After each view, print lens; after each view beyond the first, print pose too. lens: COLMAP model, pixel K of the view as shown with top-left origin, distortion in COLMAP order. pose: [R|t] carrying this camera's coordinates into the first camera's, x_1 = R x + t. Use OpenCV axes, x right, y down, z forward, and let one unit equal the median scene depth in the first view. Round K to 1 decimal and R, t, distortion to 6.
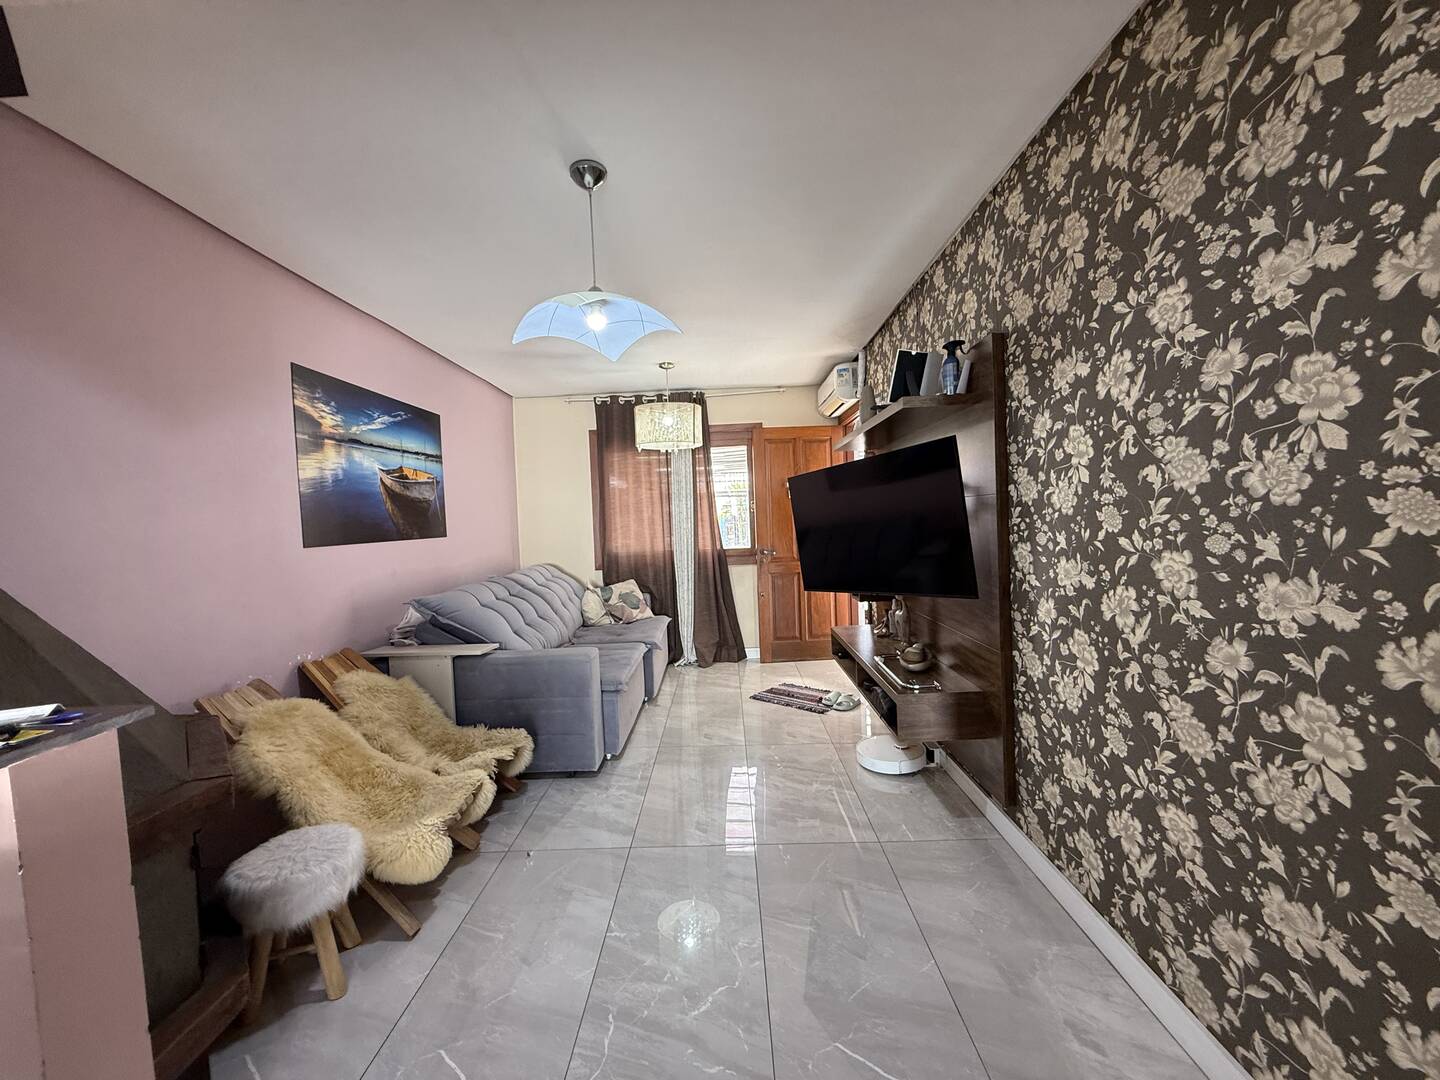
lens RADIAL K [[574.1, 0, 719.4], [0, 574.1, 535.3], [0, 0, 1]] dist [-0.000642, 0.000294]
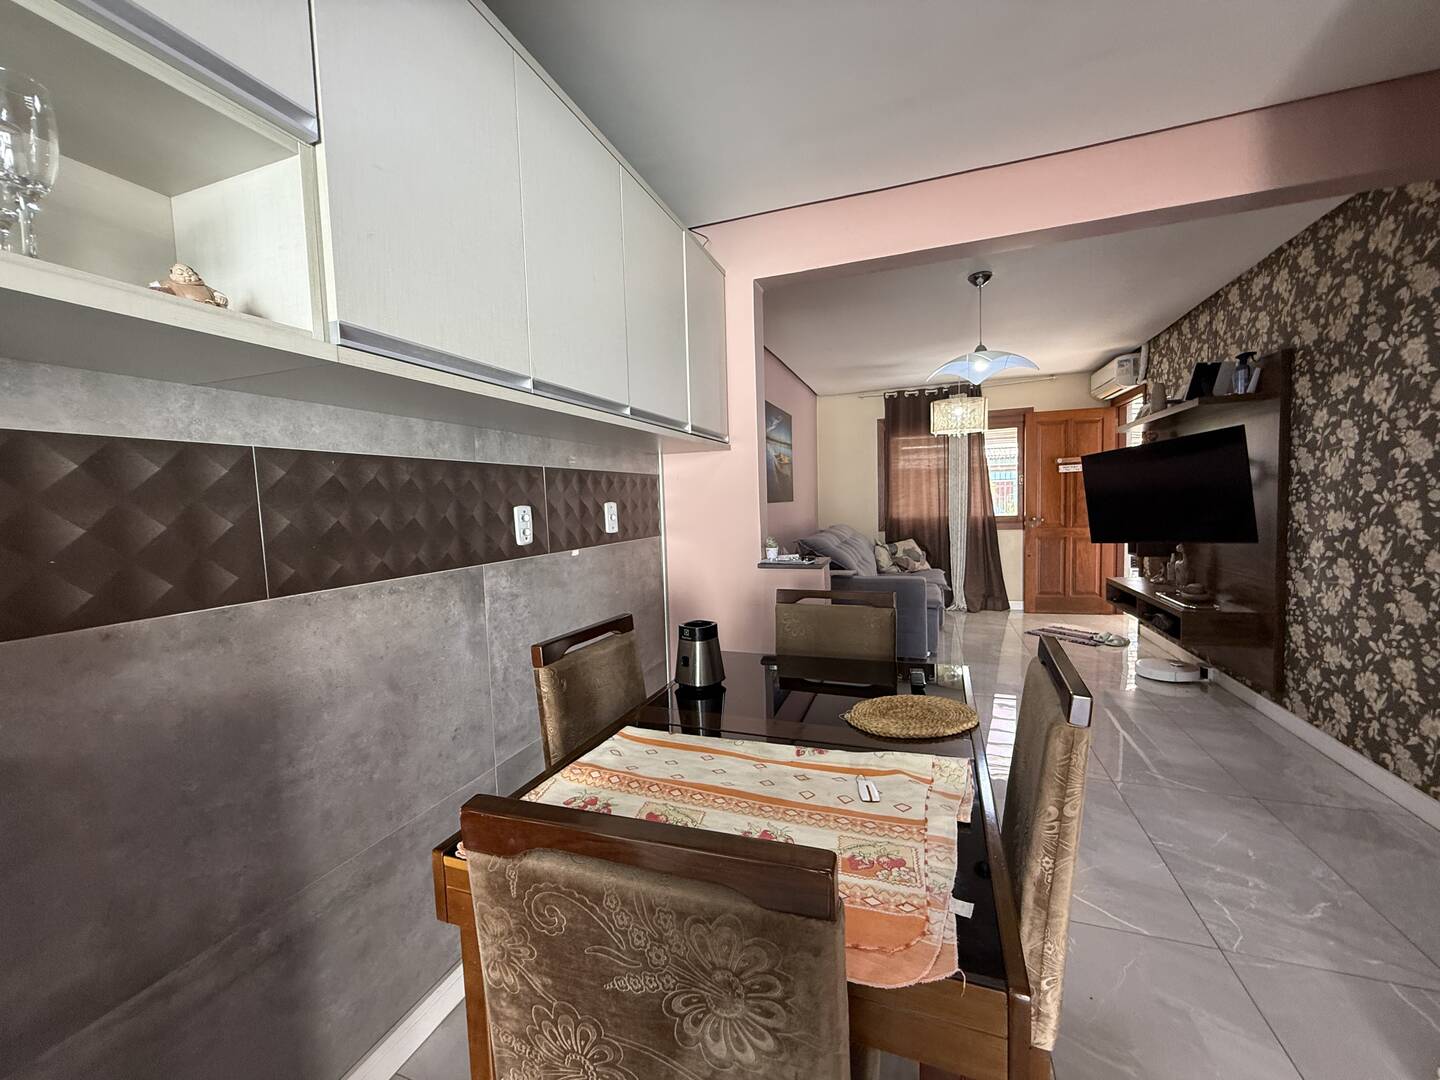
lens RADIAL K [[574.1, 0, 718.3], [0, 574.1, 537.6], [0, 0, 1]] dist [-0.000642, 0.000294]
pose [[0.943541, 0.029404, -0.329949, -0.306929], [-0.015030, 0.998827, 0.046030, 0.051278], [0.330916, -0.038472, 0.942876, -0.704568]]
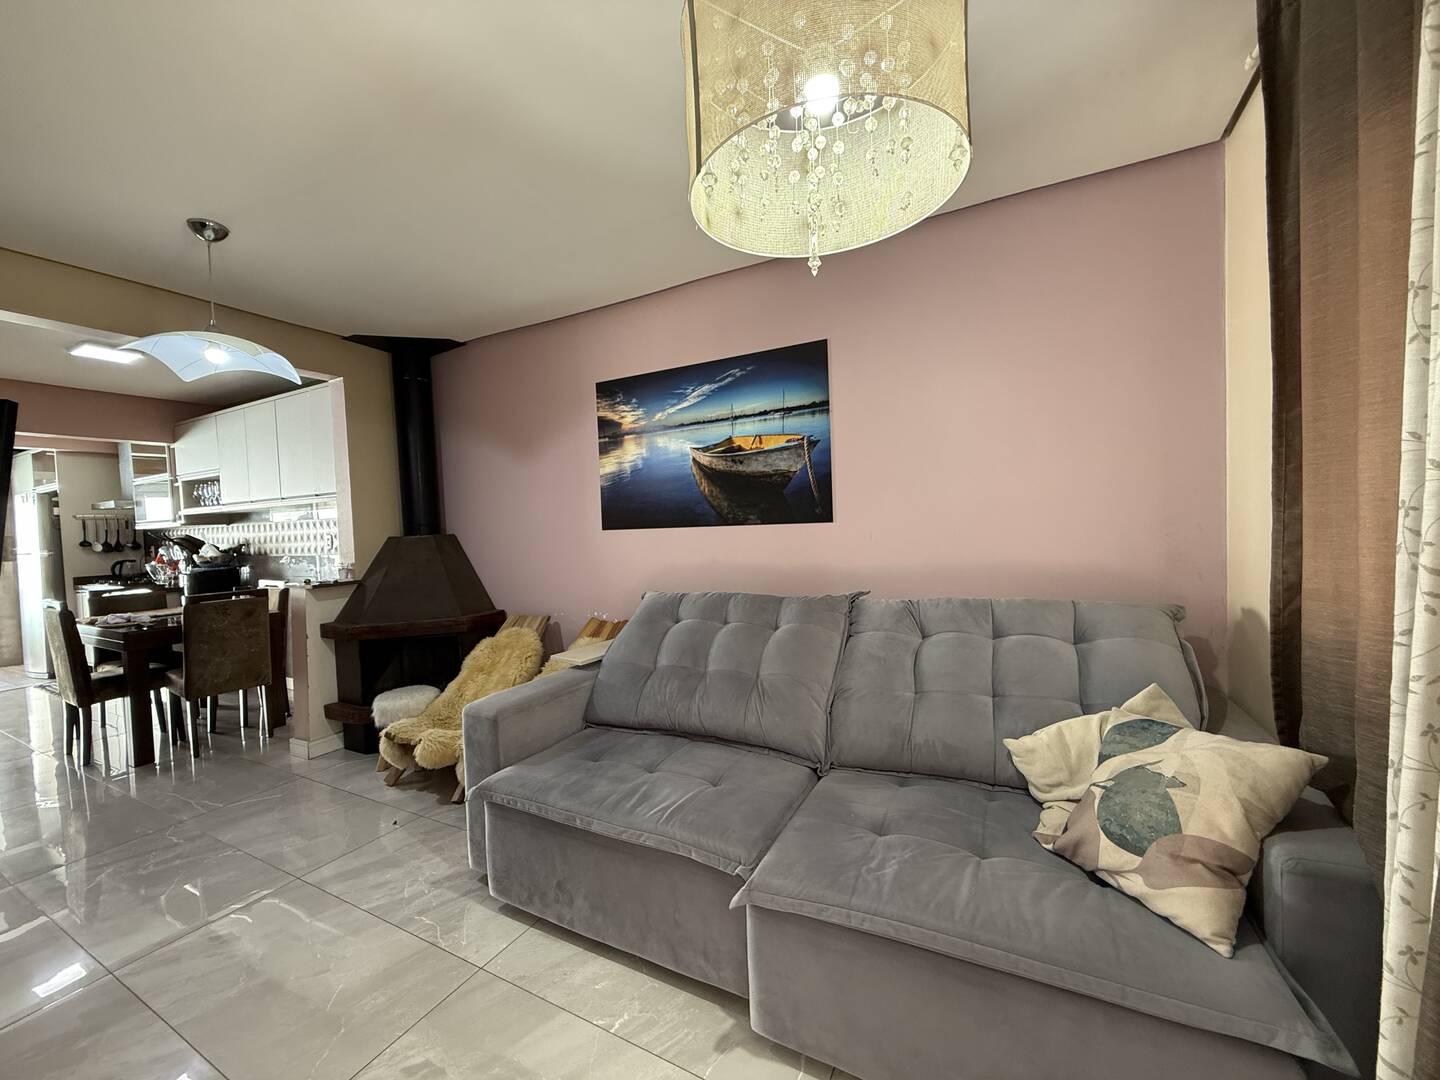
lens RADIAL K [[574.1, 0, 712.5], [0, 574.1, 545.0], [0, 0, 1]] dist [-0.000642, 0.000294]
pose [[-0.472057, 0.068111, -0.878933, 0.301577], [0.015264, 0.997493, 0.069100, -0.032828], [0.881436, 0.019203, -0.471914, 2.048863]]
